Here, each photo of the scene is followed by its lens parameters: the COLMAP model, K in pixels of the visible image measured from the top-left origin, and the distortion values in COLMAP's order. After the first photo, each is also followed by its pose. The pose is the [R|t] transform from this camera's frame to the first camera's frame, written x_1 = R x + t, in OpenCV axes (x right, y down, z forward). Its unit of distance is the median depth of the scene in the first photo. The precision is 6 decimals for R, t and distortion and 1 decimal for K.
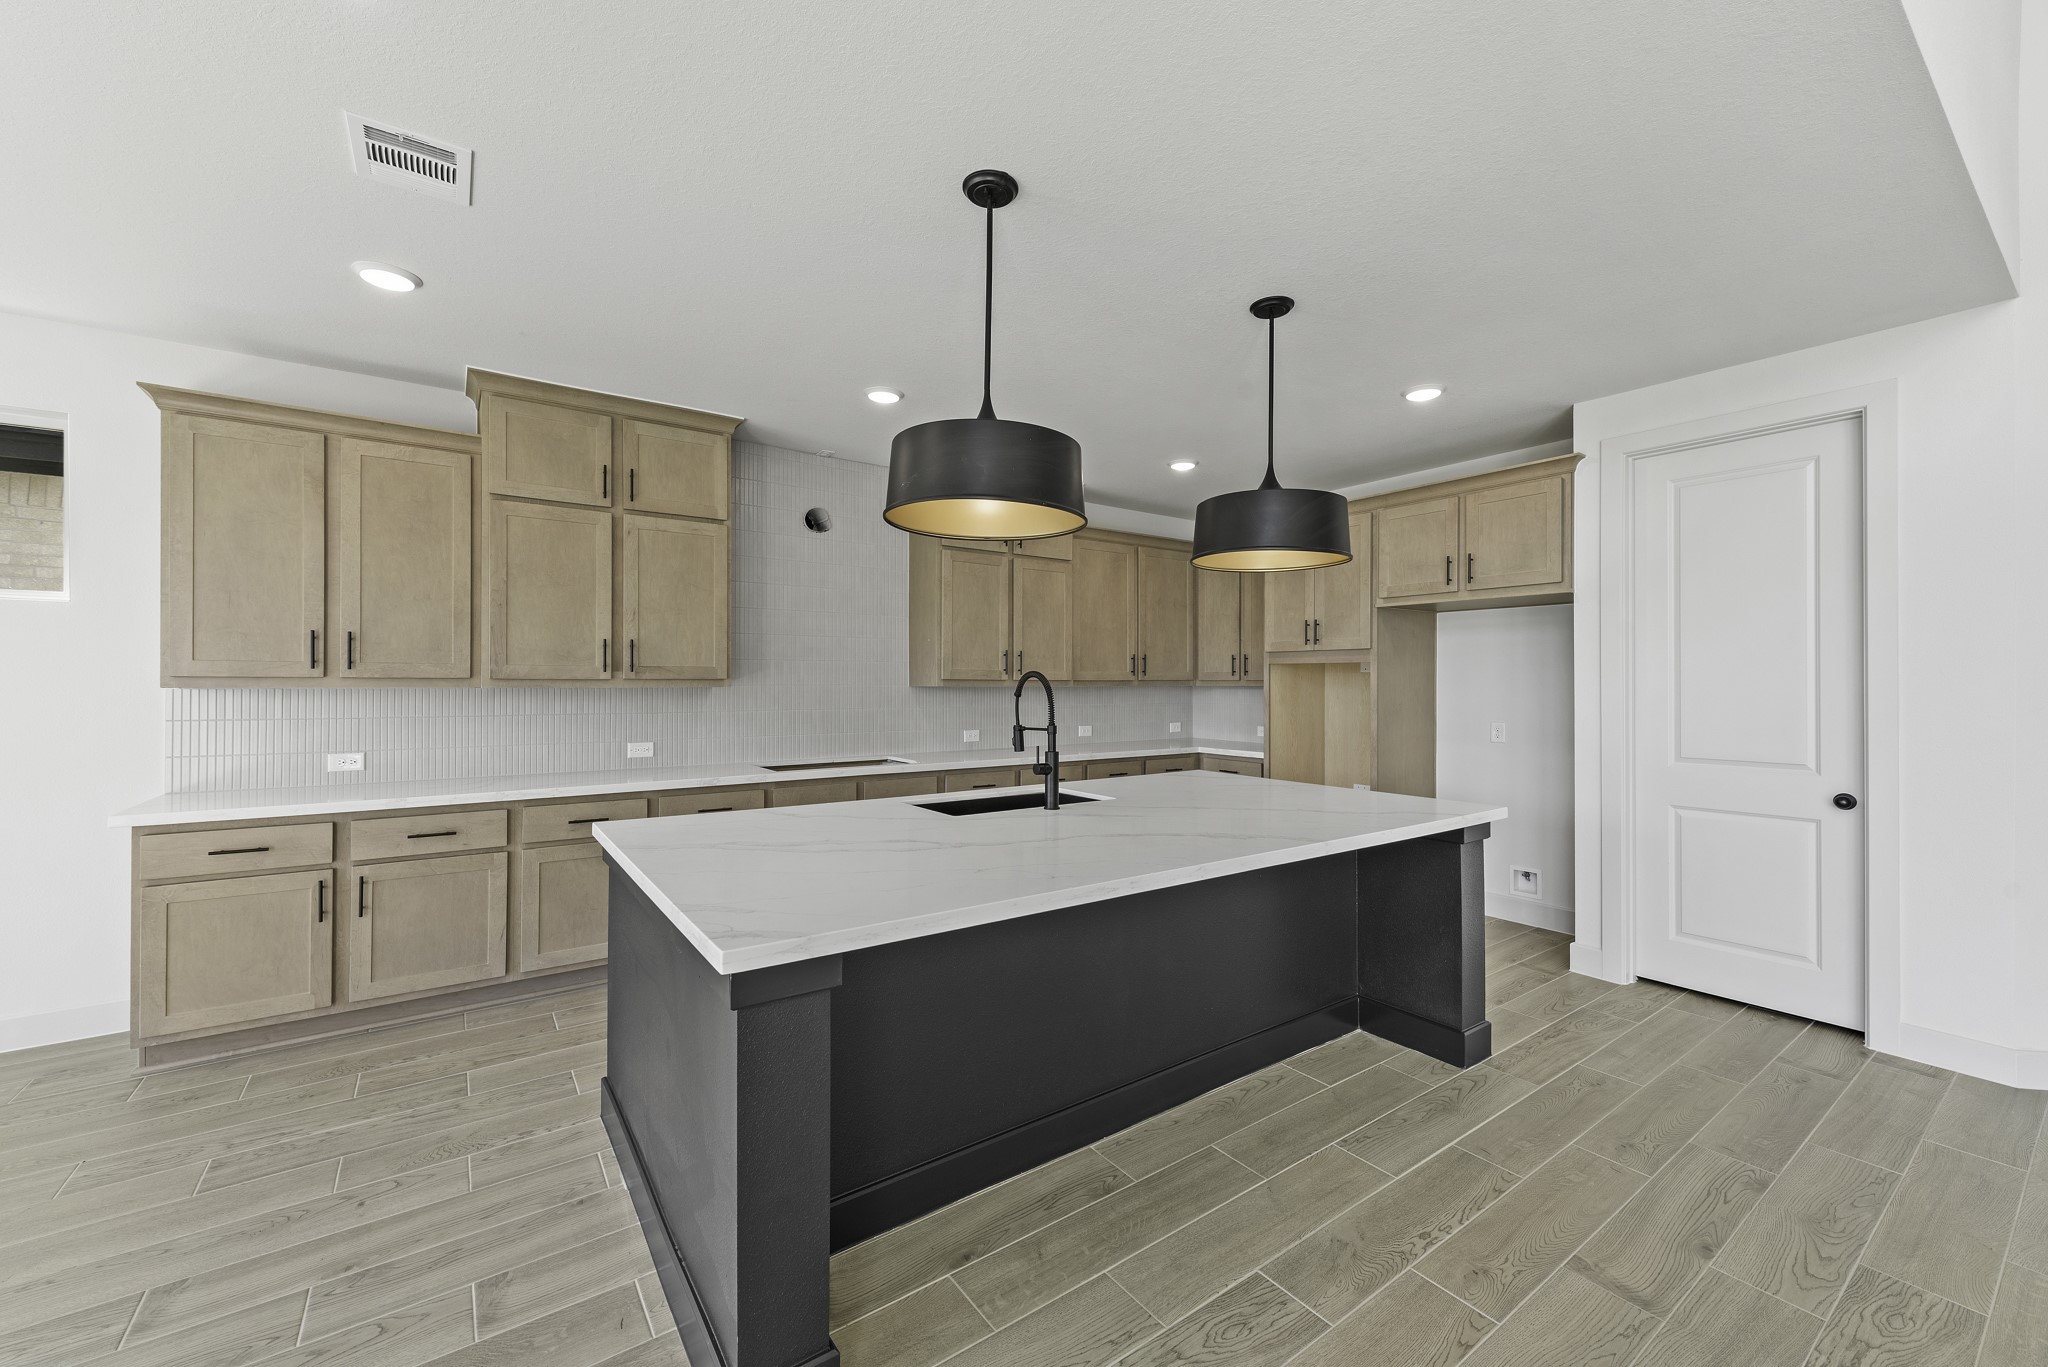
lens RADIAL K [[816.5, 0, 1024.0], [0, 816.5, 683.5], [0, 0, 1]] dist [0.010409, -0.000097]
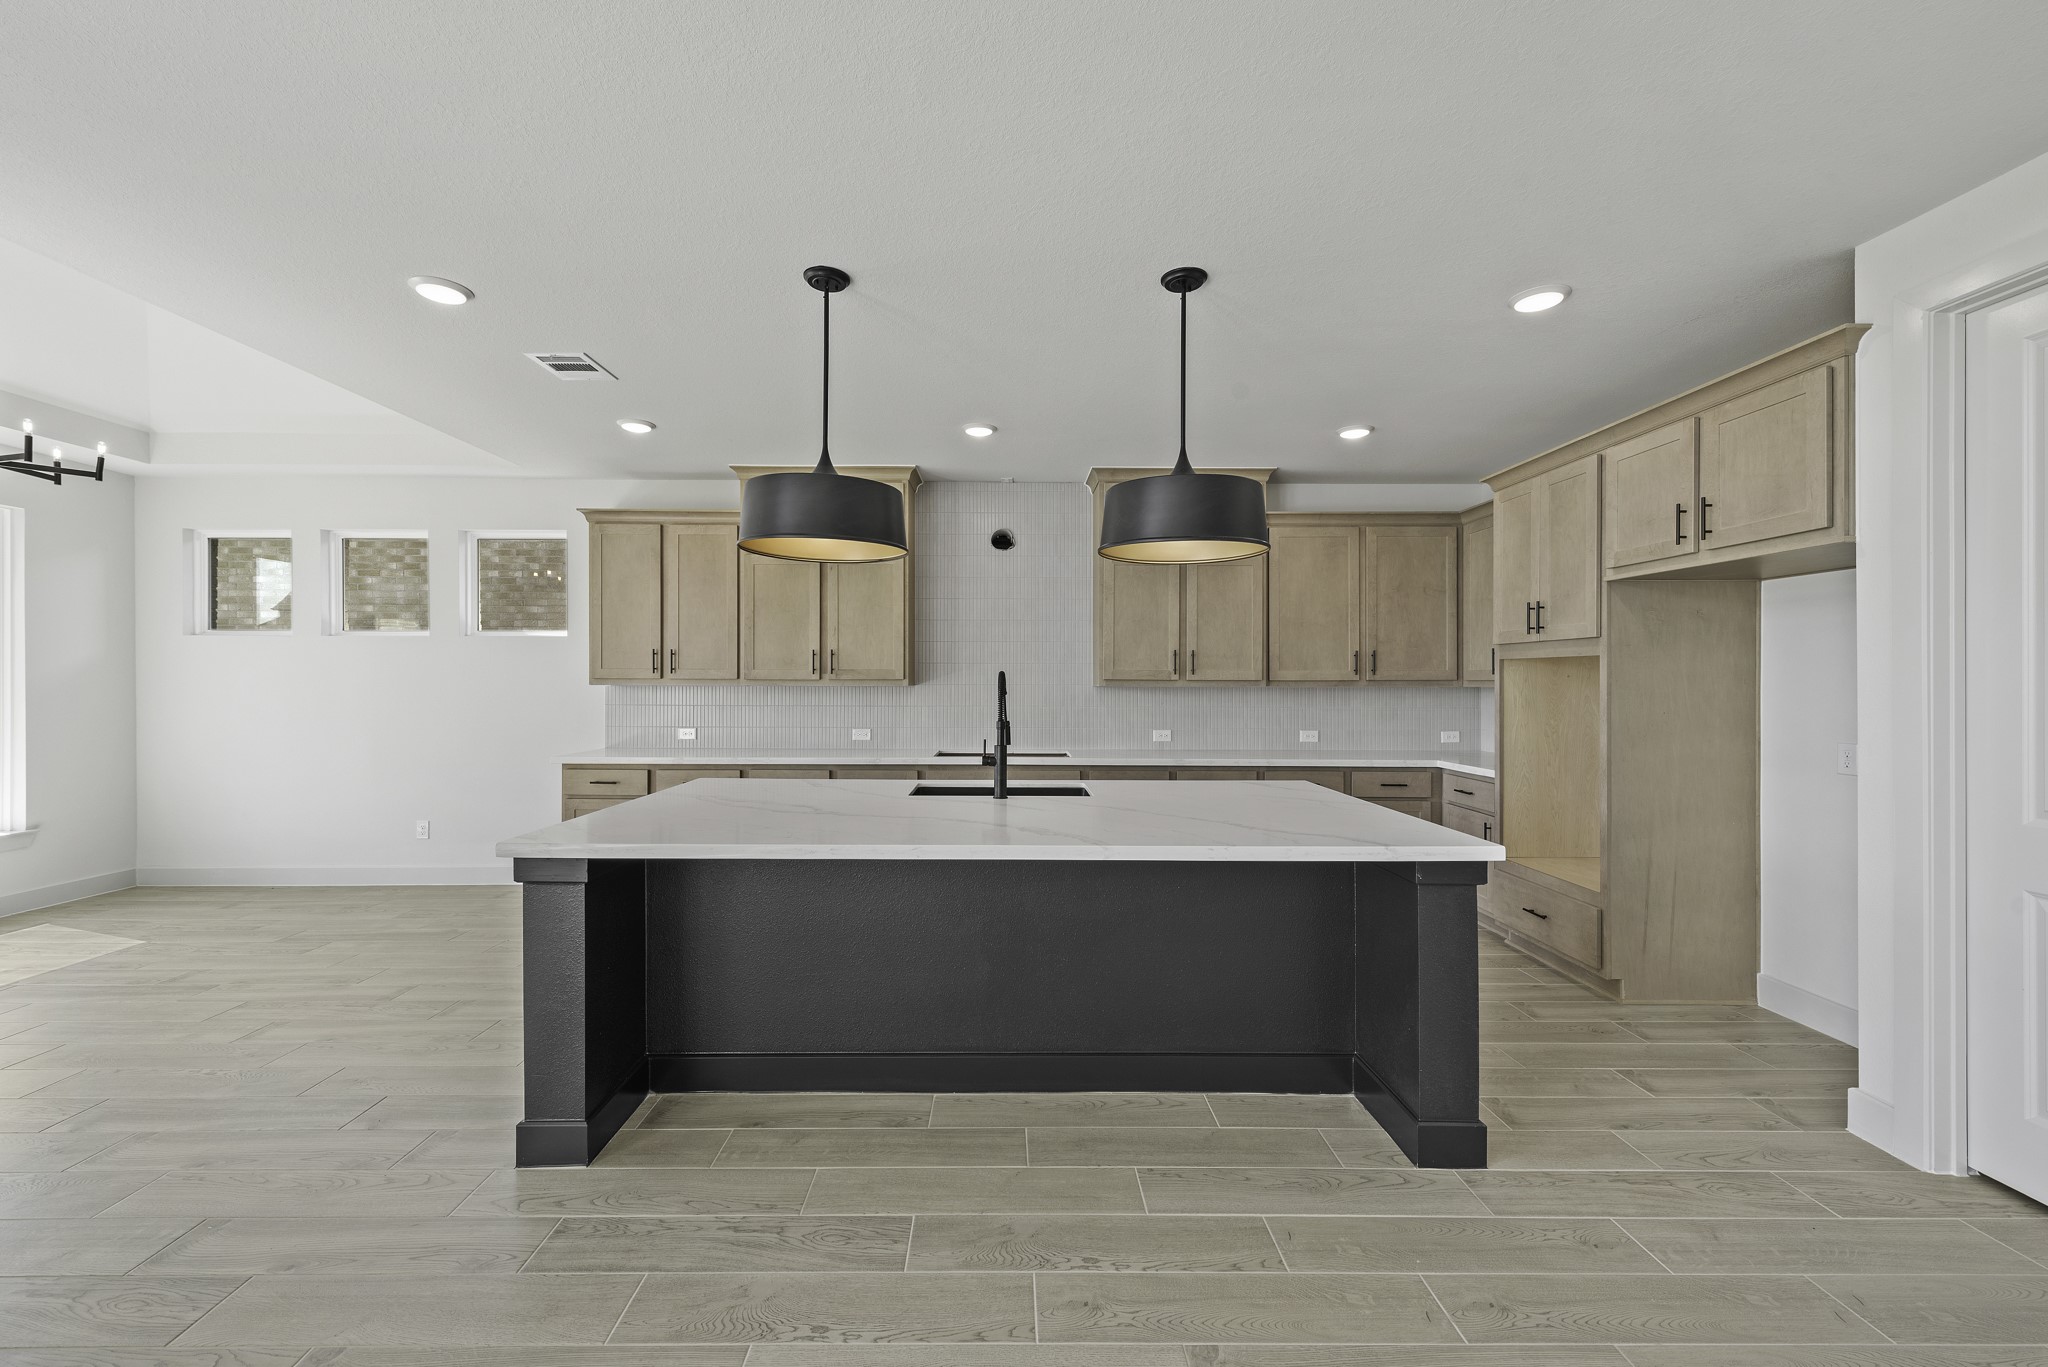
lens RADIAL K [[821.5, 0, 995.0], [0, 821.5, 685.0], [0, 0, 1]] dist [0.004213, -0.000046]
pose [[0.809472, 0.001889, -0.587155, 0.530276], [-0.001641, 0.999998, 0.000954, 0.001619], [0.587156, 0.000191, 0.809474, 0.089454]]
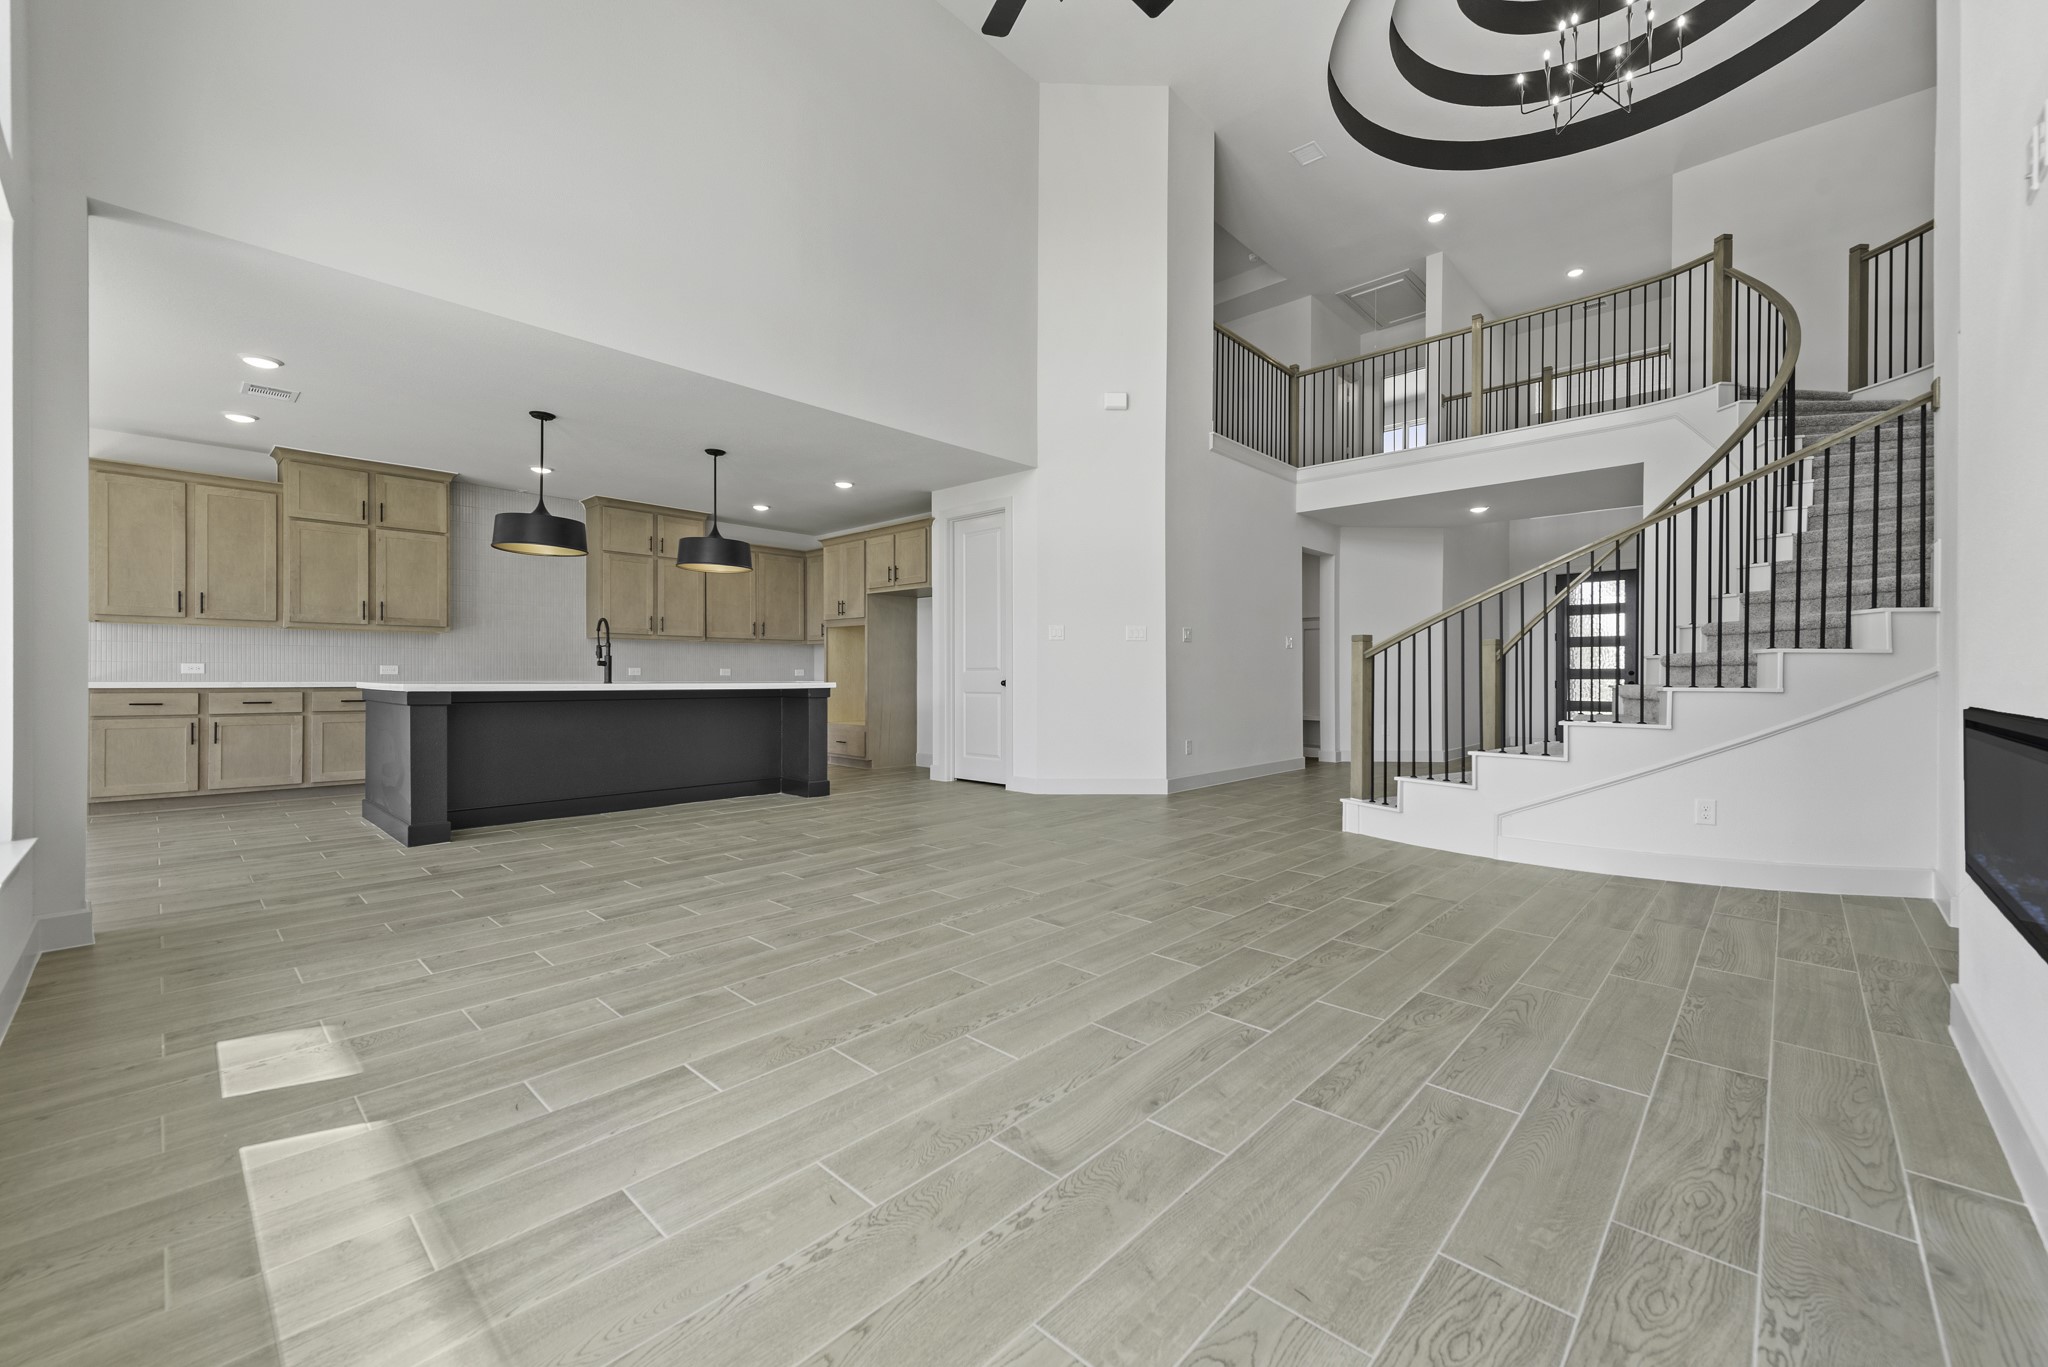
lens RADIAL K [[842.8, 0, 1047.6], [0, 842.8, 680.6], [0, 0, 1]] dist [0.009381, -0.000504]
pose [[0.979173, 0.000378, 0.203026, 0.558166], [-0.001120, 0.999993, 0.003540, 0.109328], [-0.203023, -0.003693, 0.979167, -1.084663]]
